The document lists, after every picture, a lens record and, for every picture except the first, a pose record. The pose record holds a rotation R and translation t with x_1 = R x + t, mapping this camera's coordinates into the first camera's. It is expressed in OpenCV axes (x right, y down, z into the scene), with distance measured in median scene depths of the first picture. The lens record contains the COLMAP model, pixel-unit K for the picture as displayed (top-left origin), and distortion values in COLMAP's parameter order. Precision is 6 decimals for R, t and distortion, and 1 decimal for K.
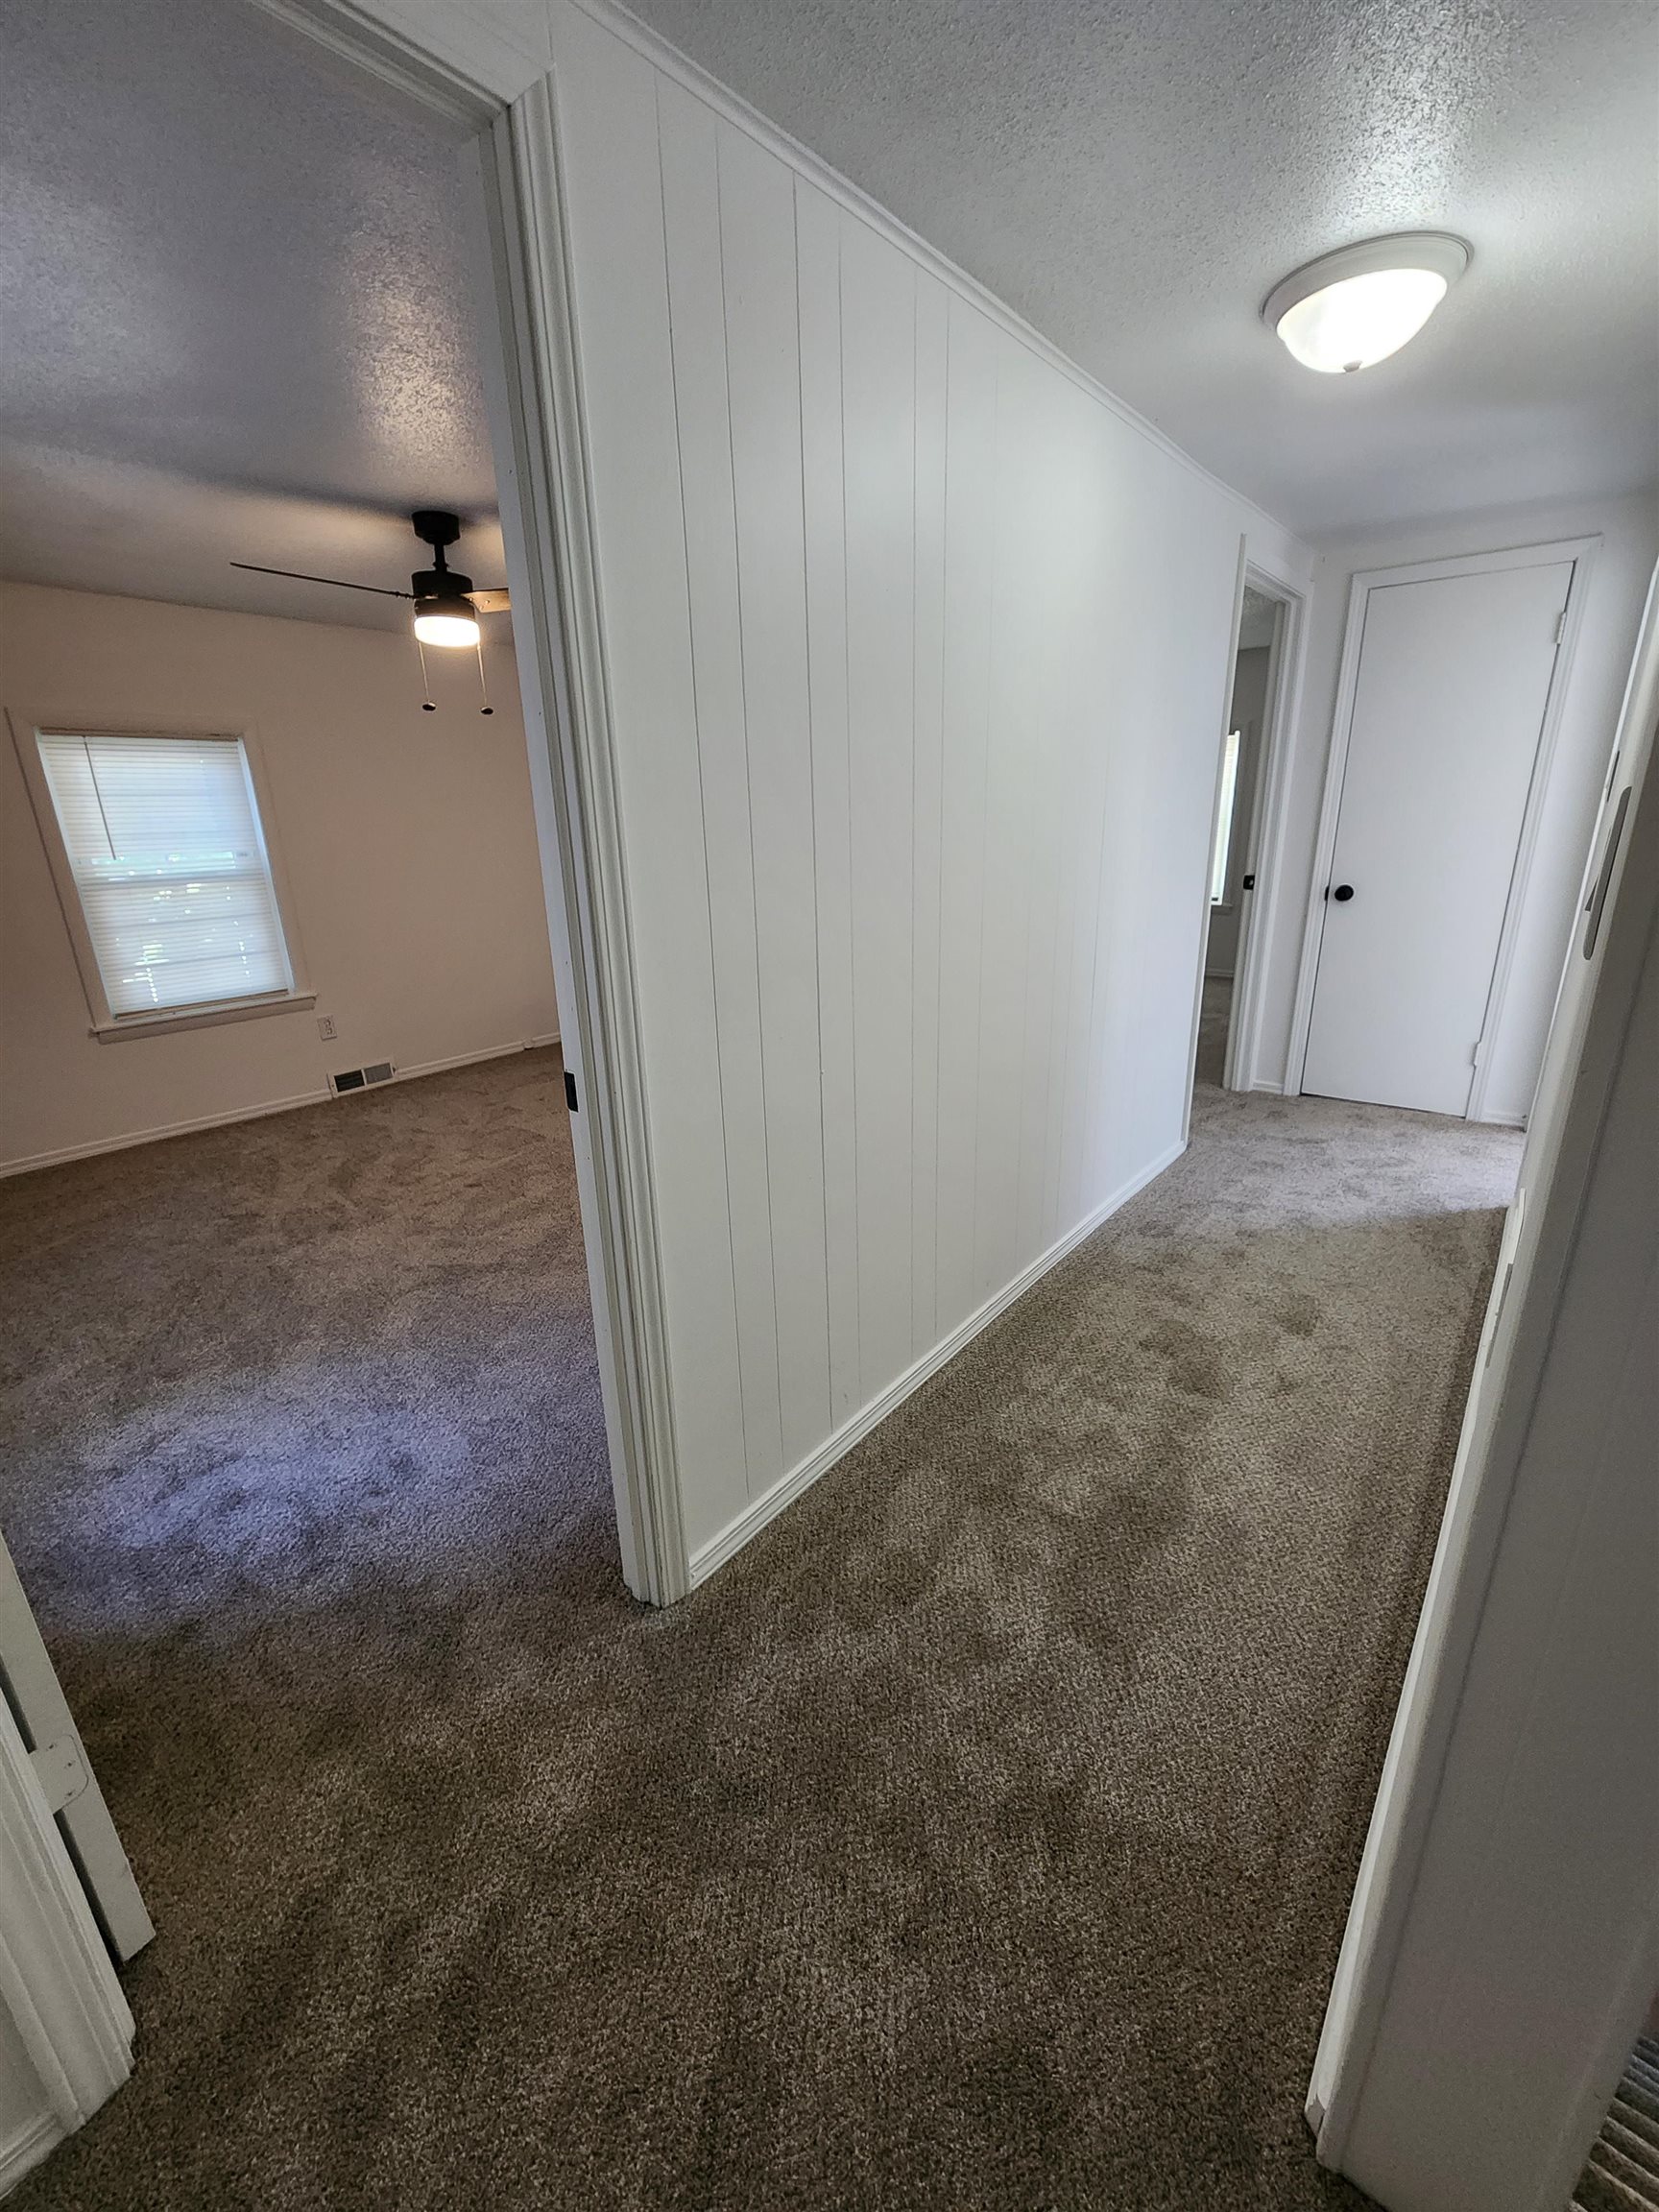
lens RADIAL K [[919.1, 0, 841.2], [0, 919.1, 1107.6], [0, 0, 1]] dist [-0.008082, 0.004016]
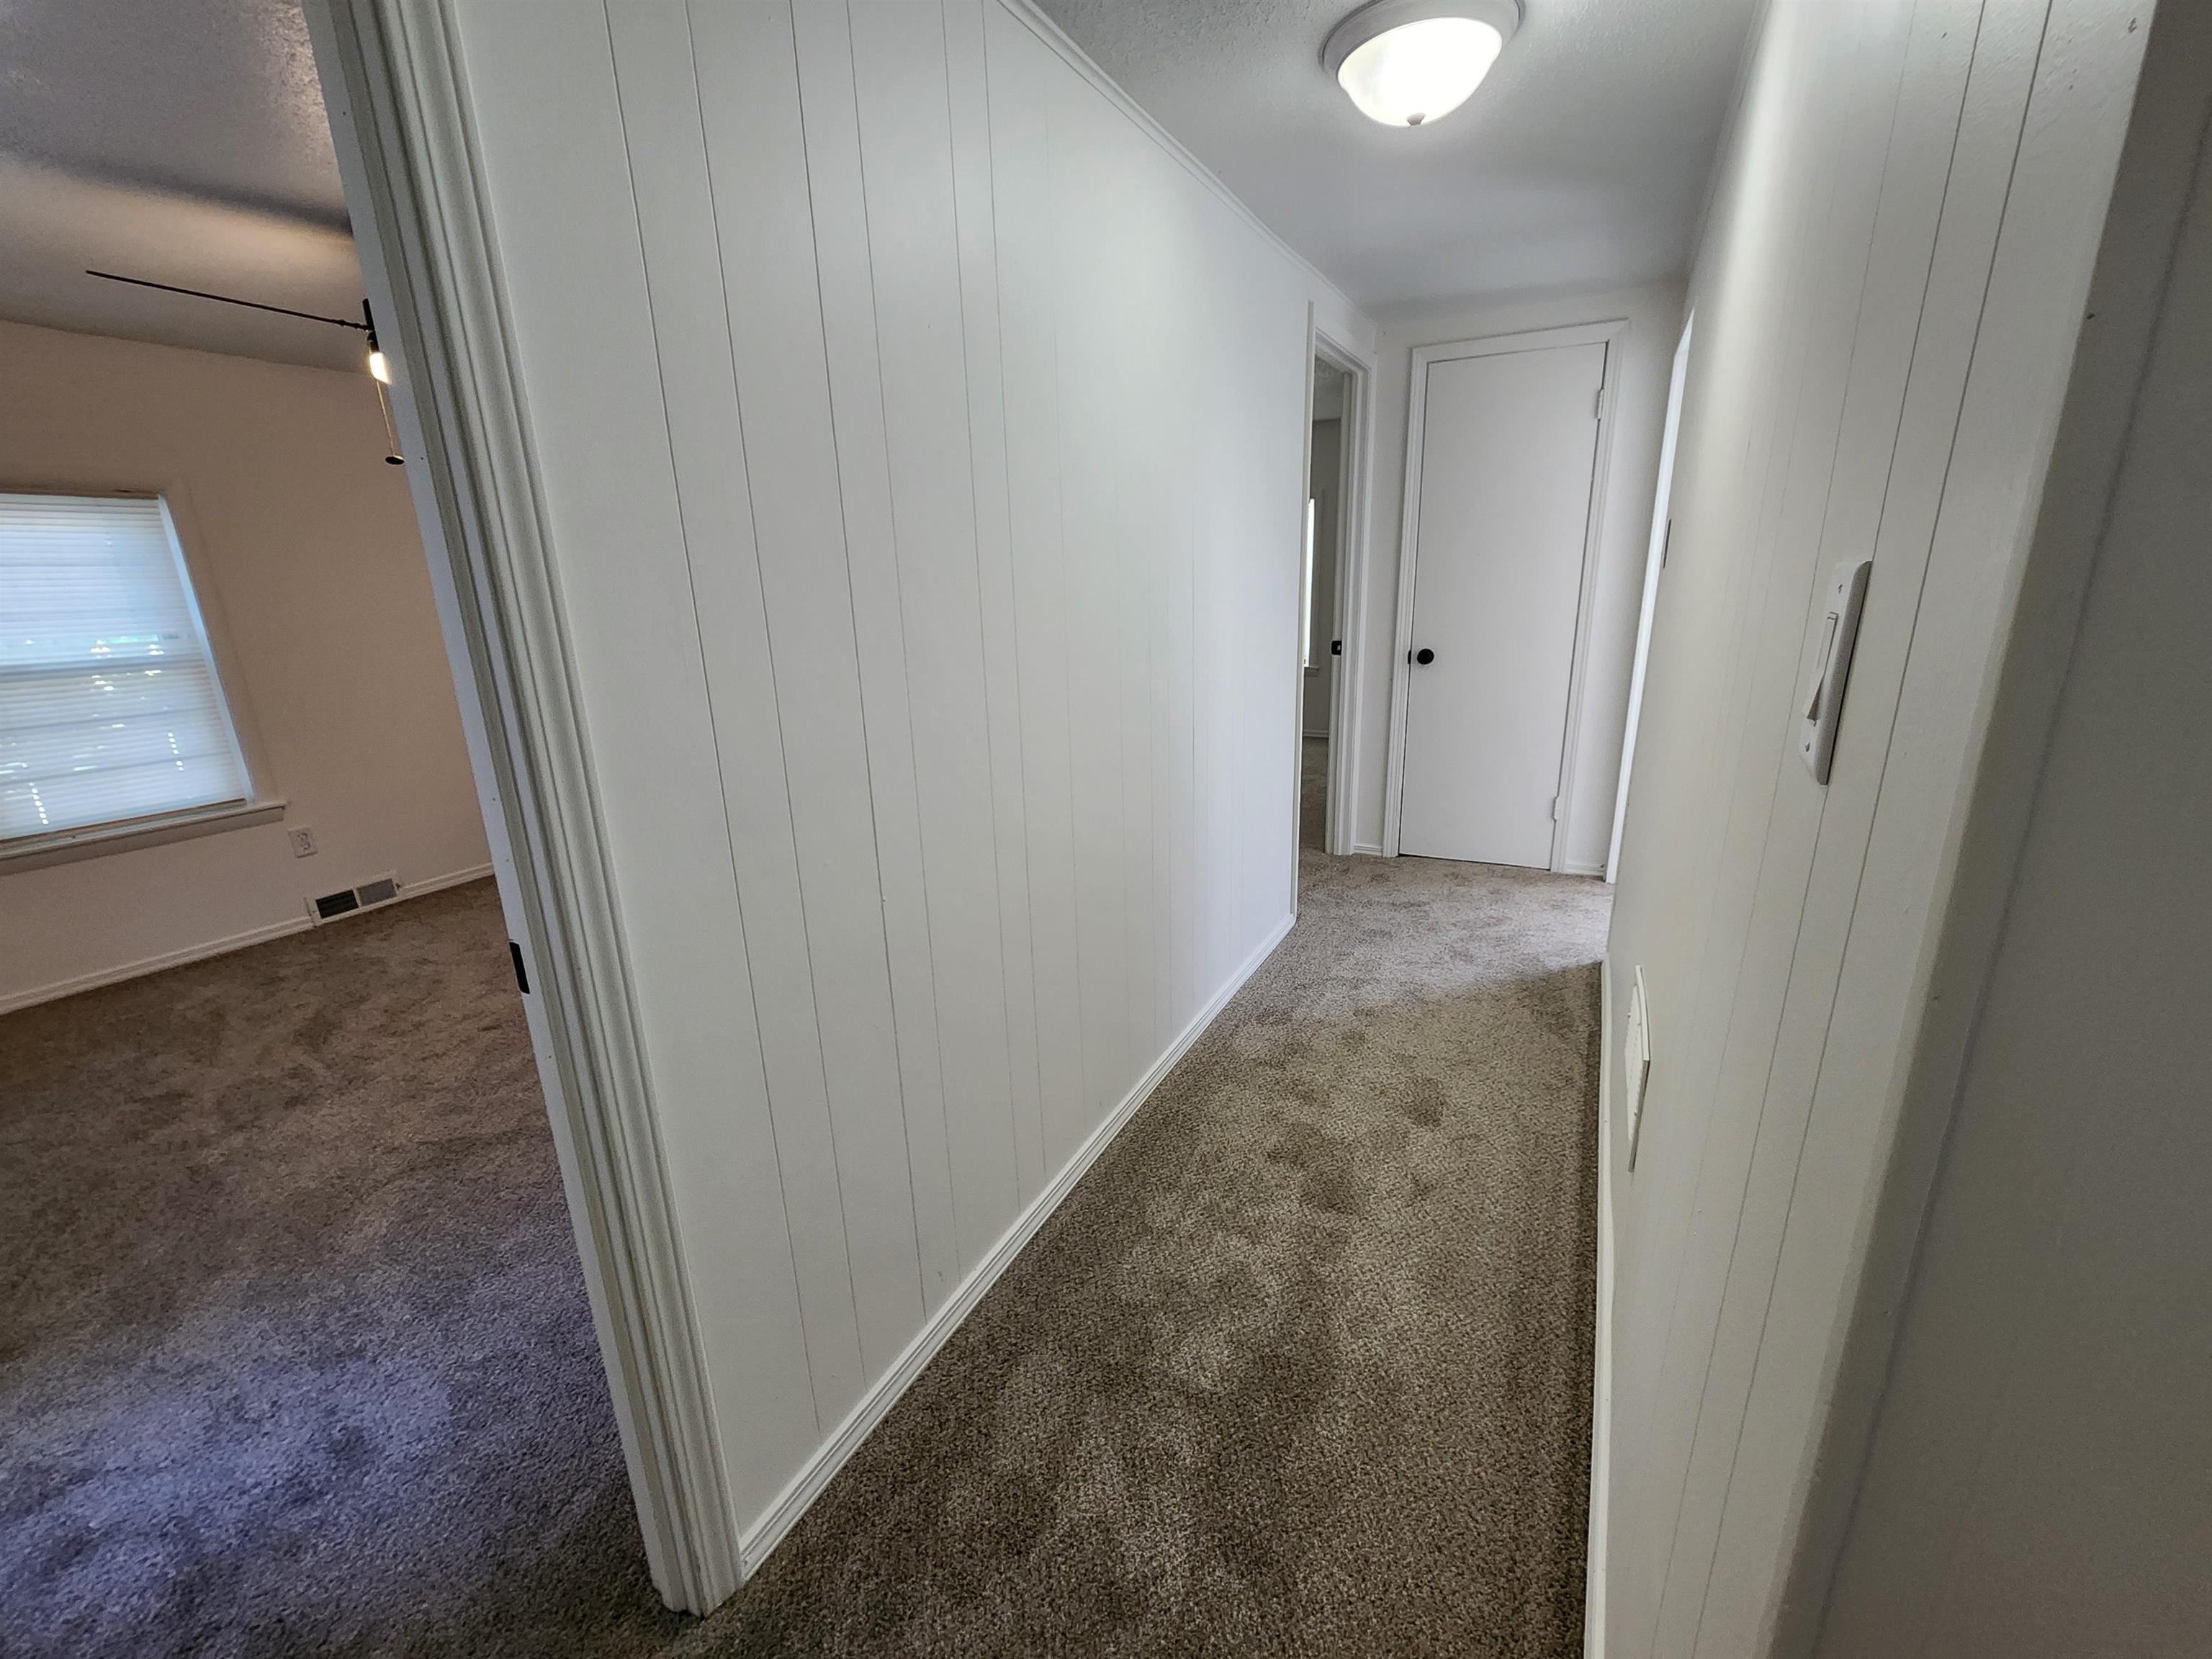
lens RADIAL K [[919.1, 0, 1116.5], [0, 919.1, 839.4], [0, 0, 1]] dist [-0.008082, 0.004016]
pose [[0.982328, -0.056653, 0.178388, 0.026632], [0.062558, 0.997658, -0.027649, -0.036249], [-0.176404, 0.038320, 0.983572, 0.097209]]
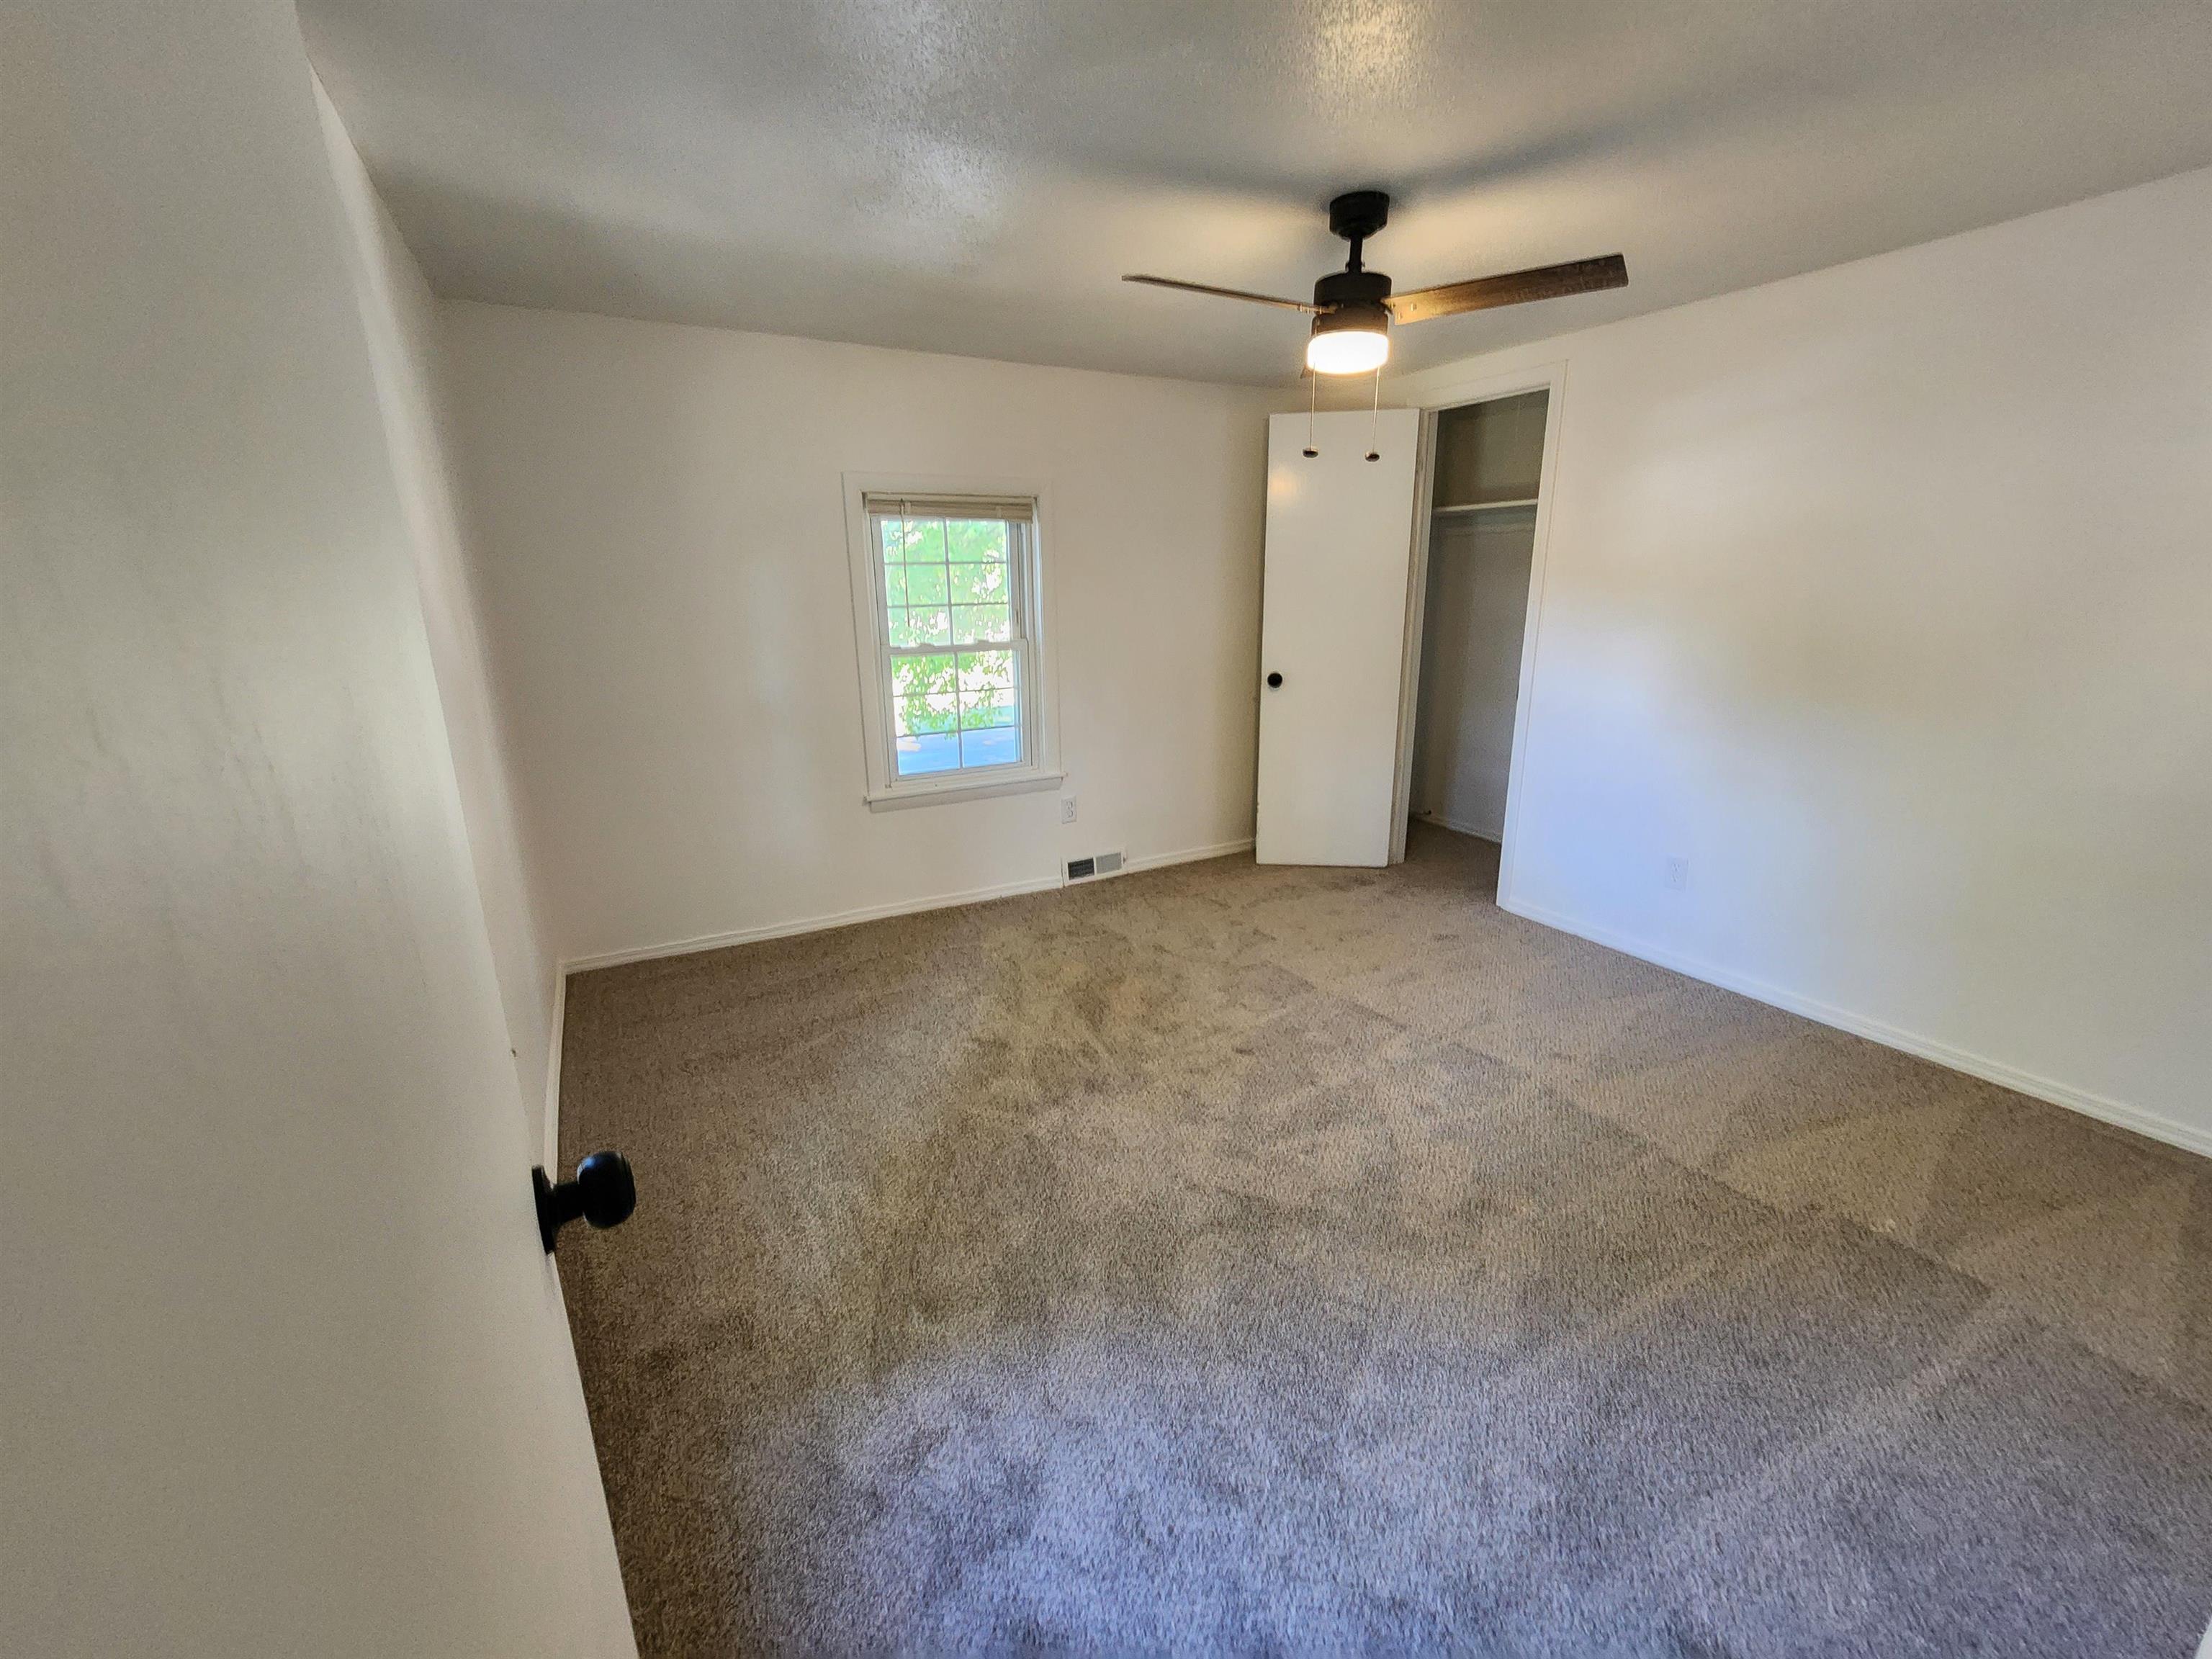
lens RADIAL K [[919.1, 0, 1116.5], [0, 919.1, 839.4], [0, 0, 1]] dist [-0.008082, 0.004016]
pose [[0.924423, 0.120723, -0.361758, -0.314002], [-0.131441, 0.991311, -0.005067, -0.104435], [0.358003, 0.052234, 0.932258, 0.276307]]
